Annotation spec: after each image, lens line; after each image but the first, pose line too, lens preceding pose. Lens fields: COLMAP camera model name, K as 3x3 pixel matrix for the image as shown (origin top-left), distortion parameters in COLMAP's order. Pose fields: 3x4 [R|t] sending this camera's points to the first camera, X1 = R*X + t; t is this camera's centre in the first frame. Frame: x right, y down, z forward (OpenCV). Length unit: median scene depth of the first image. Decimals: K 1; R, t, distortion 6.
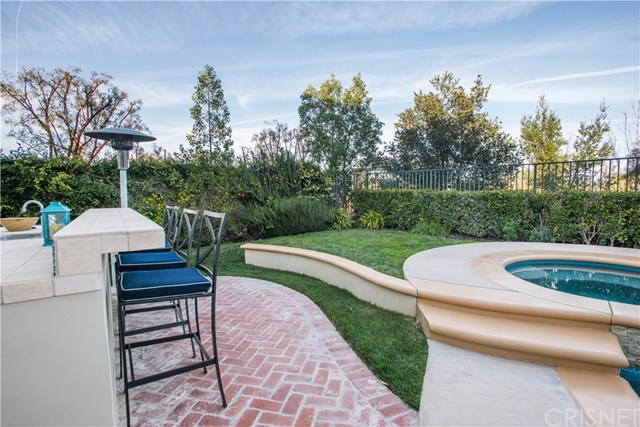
lens RADIAL K [[312.5, 0, 337.0], [0, 312.5, 209.8], [0, 0, 1]] dist [-0.014023, 0.000129]
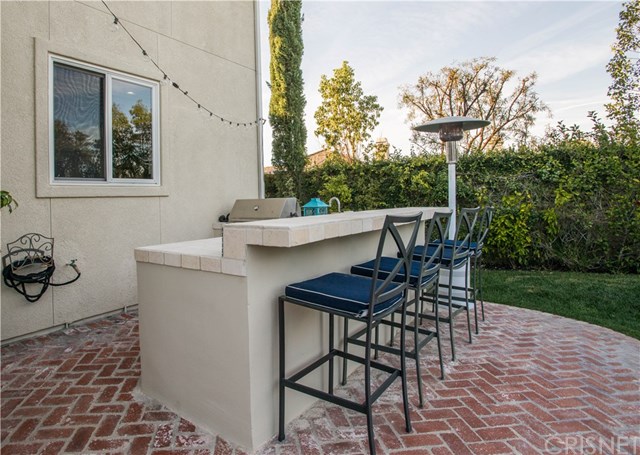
lens RADIAL K [[396.4, 0, 306.8], [0, 396.4, 187.4], [0, 0, 1]] dist [-0.004987, 0.001331]
pose [[0.330754, -0.016121, -0.943579, 0.165127], [-0.042915, 0.998563, -0.032104, -0.006851], [0.942741, 0.051112, 0.329587, 0.178124]]
